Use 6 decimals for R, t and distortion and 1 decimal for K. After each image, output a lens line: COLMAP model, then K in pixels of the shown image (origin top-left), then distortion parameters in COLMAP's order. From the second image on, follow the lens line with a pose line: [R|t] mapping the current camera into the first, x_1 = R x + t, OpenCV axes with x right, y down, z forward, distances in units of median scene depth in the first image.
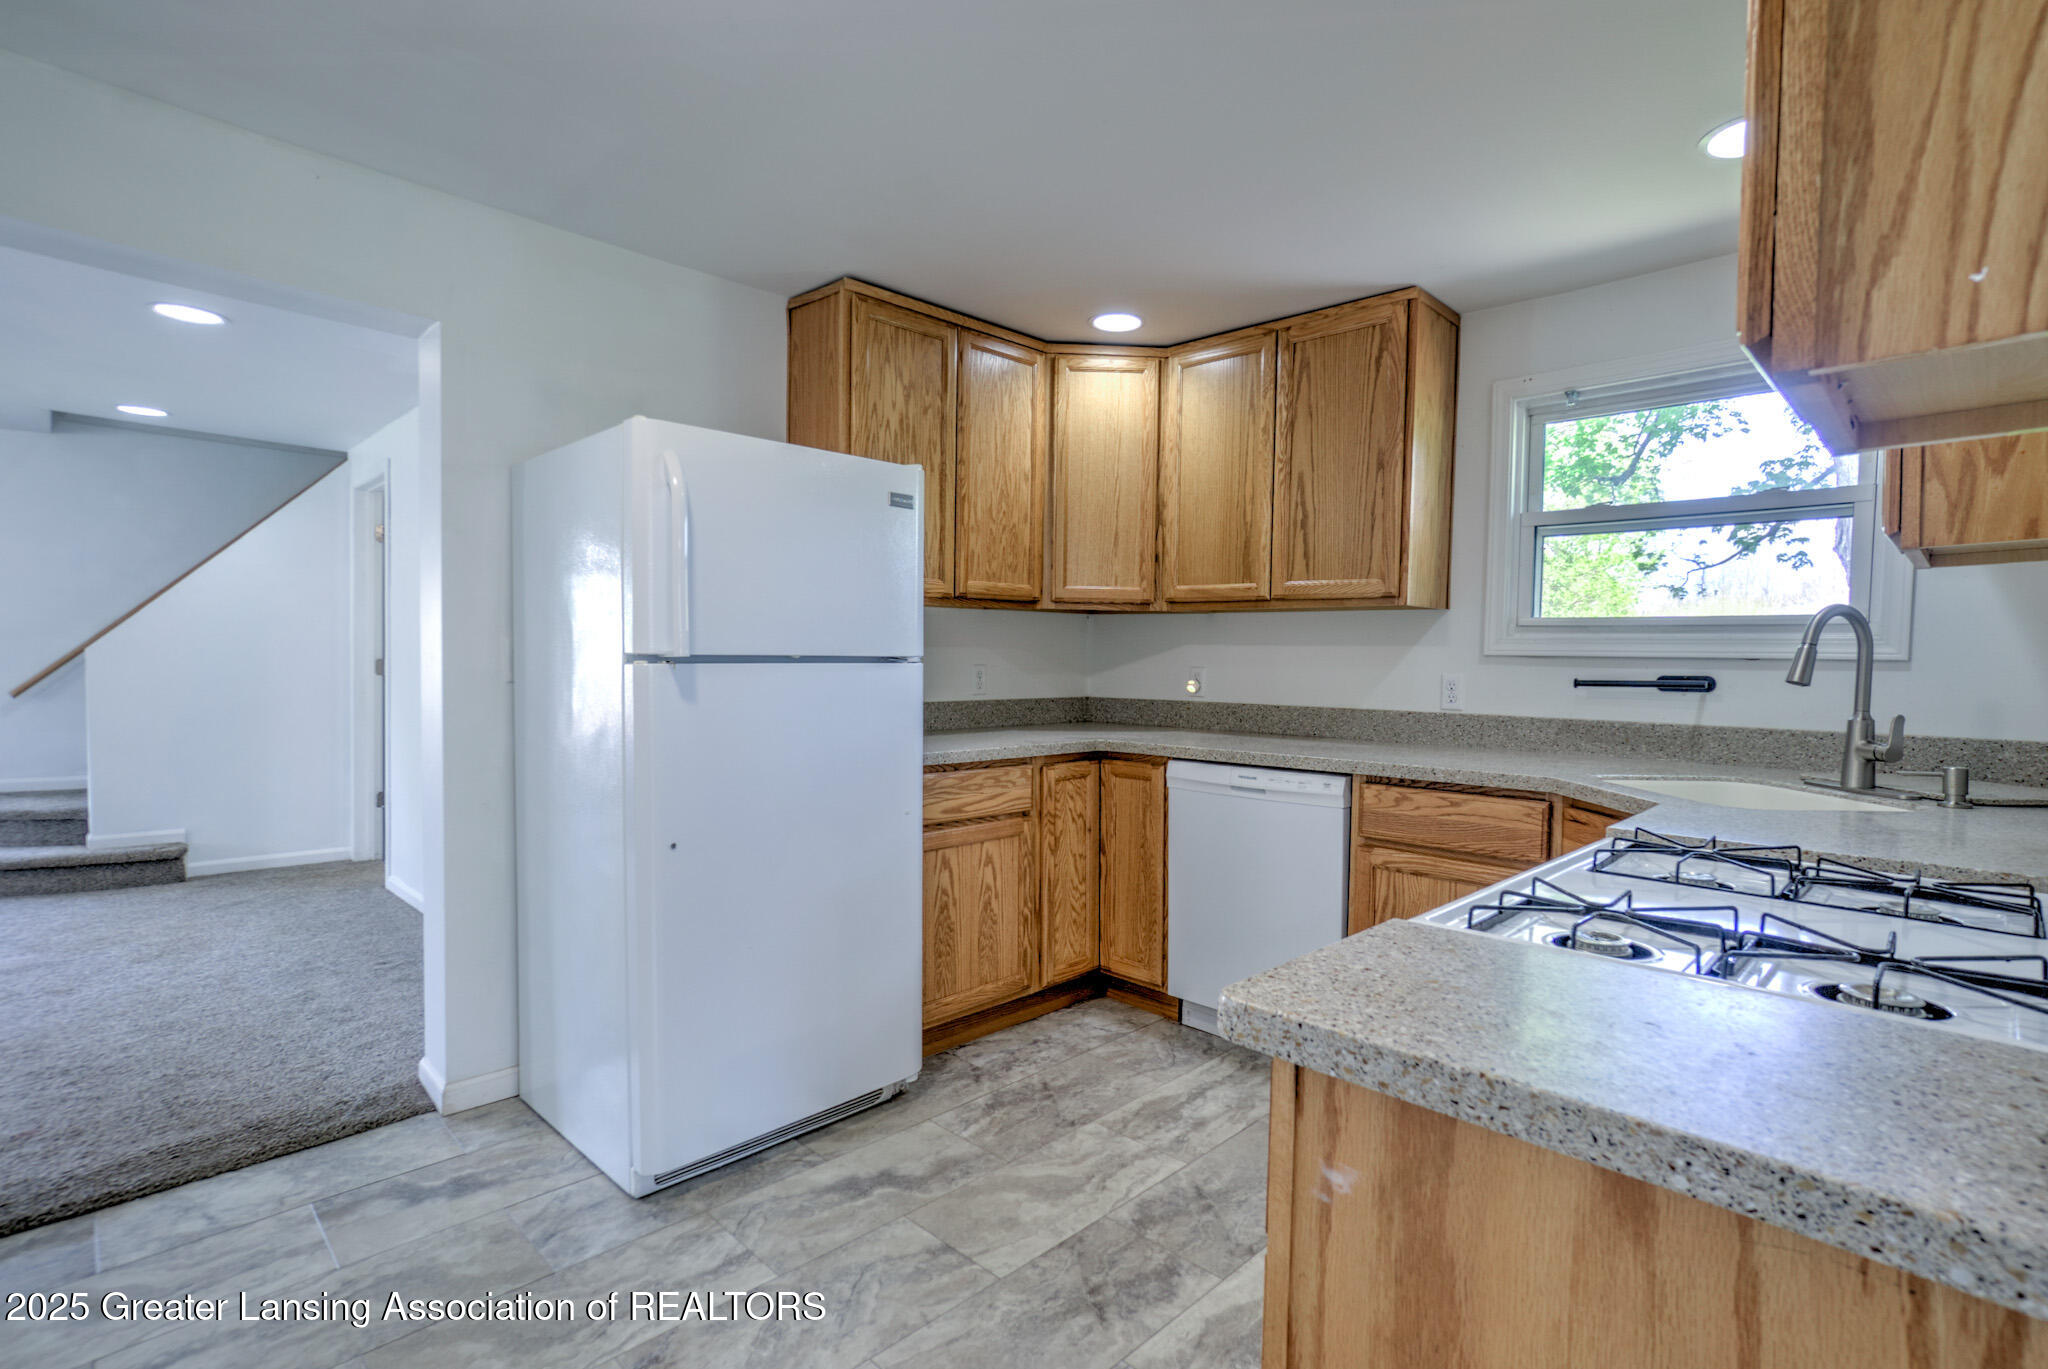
lens RADIAL K [[916.8, 0, 1006.3], [0, 916.8, 697.3], [0, 0, 1]] dist [-0.026566, 0.001463]
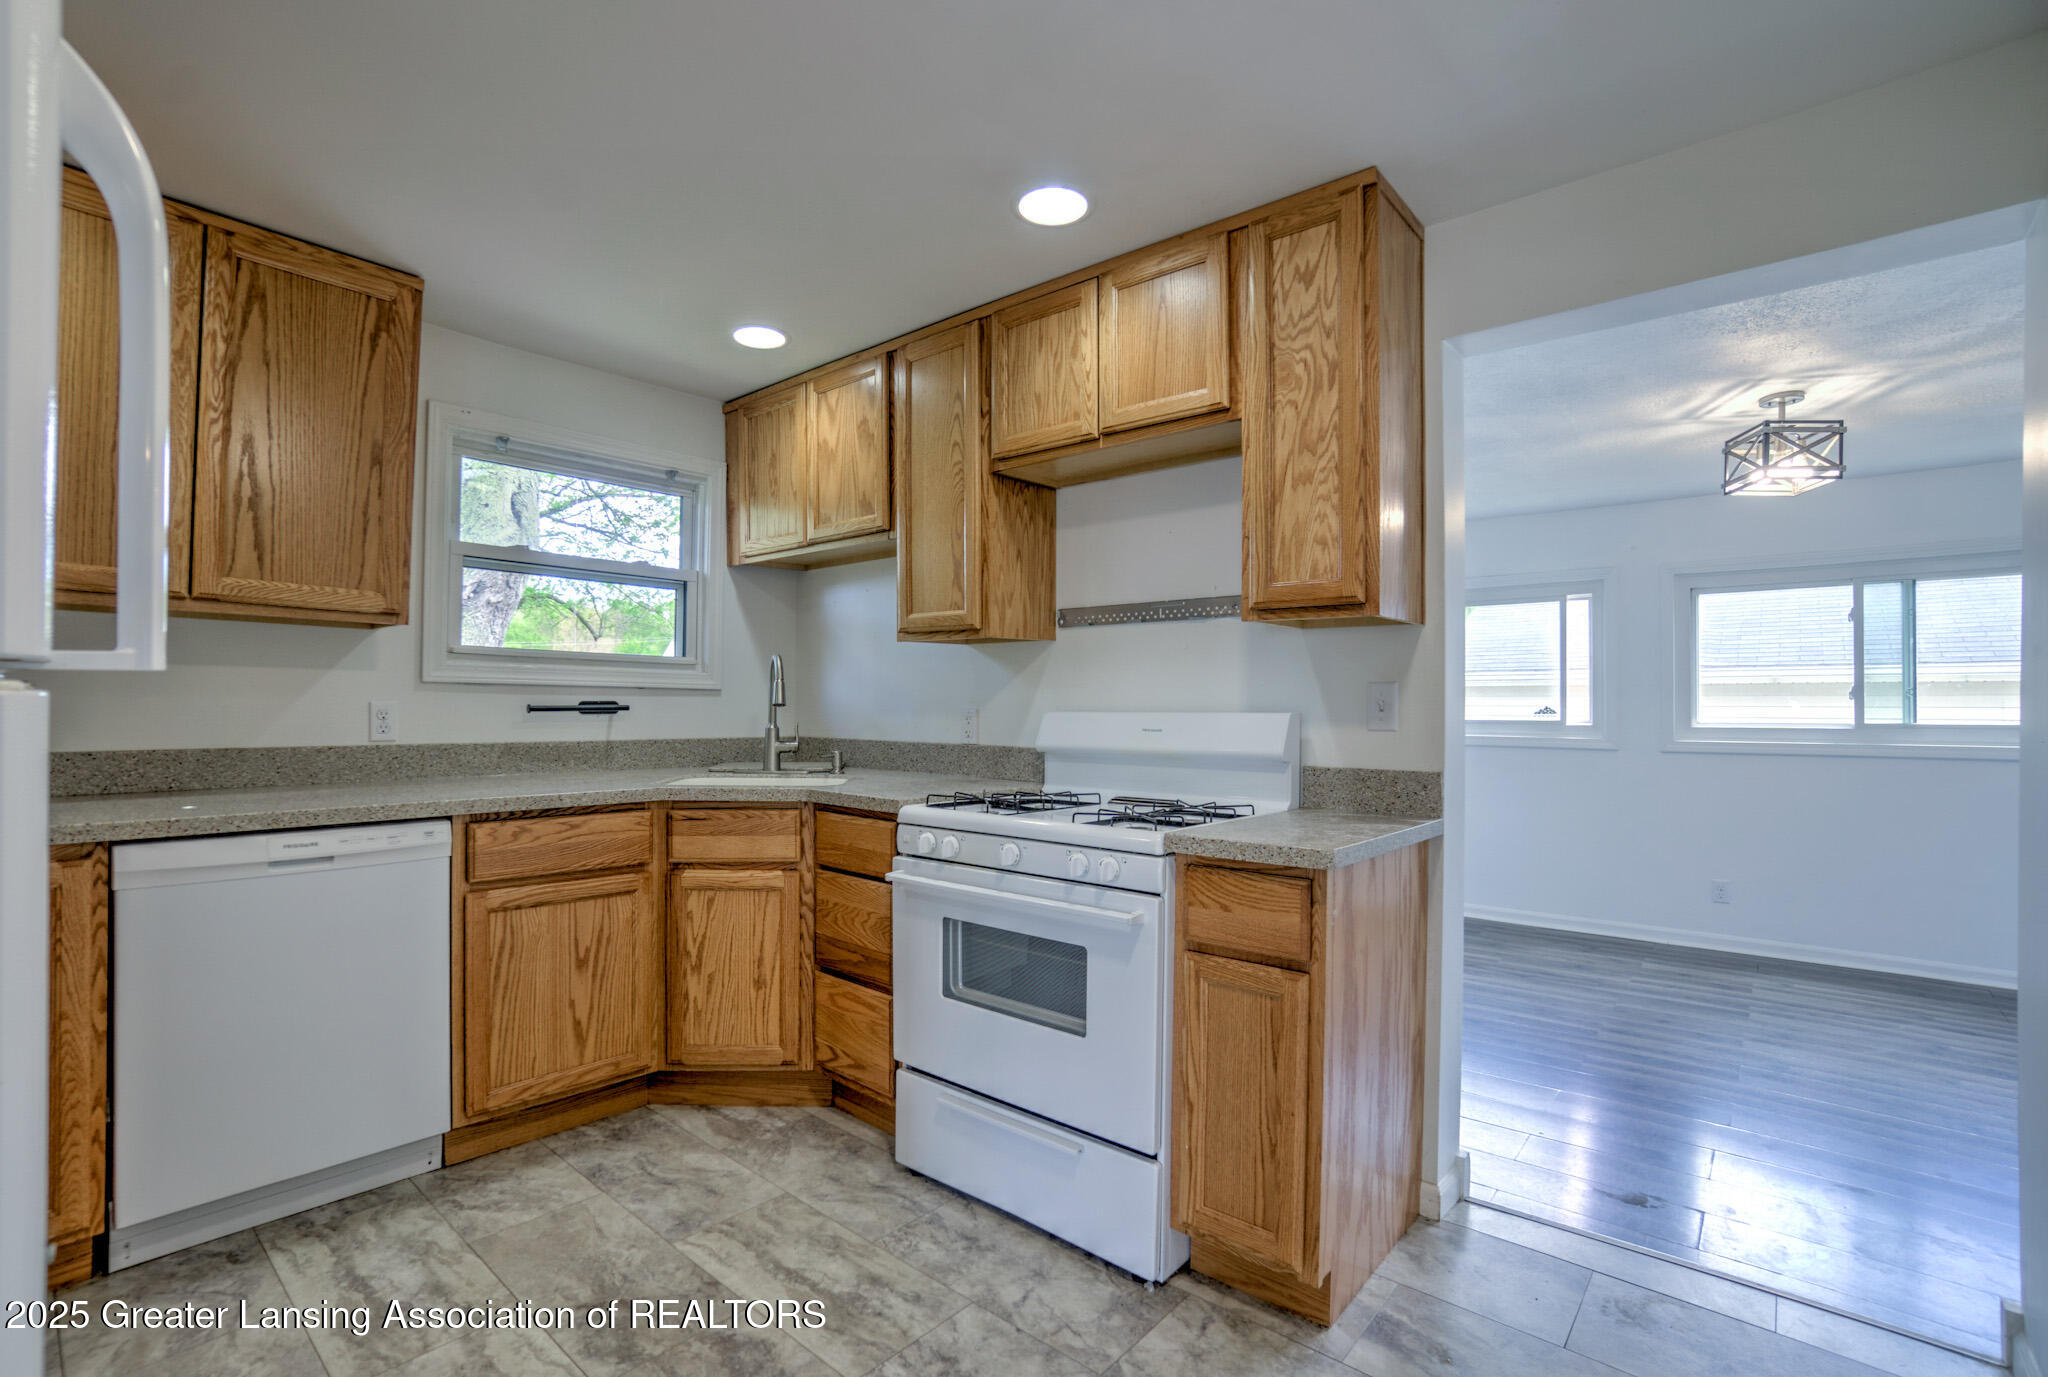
lens RADIAL K [[916.8, 0, 1009.9], [0, 916.8, 695.4], [0, 0, 1]] dist [-0.026566, 0.001463]
pose [[-0.031639, -0.003768, 0.999492, -0.481283], [0.028754, 0.999576, 0.004679, -0.020043], [-0.999086, 0.028887, -0.031517, 0.451652]]
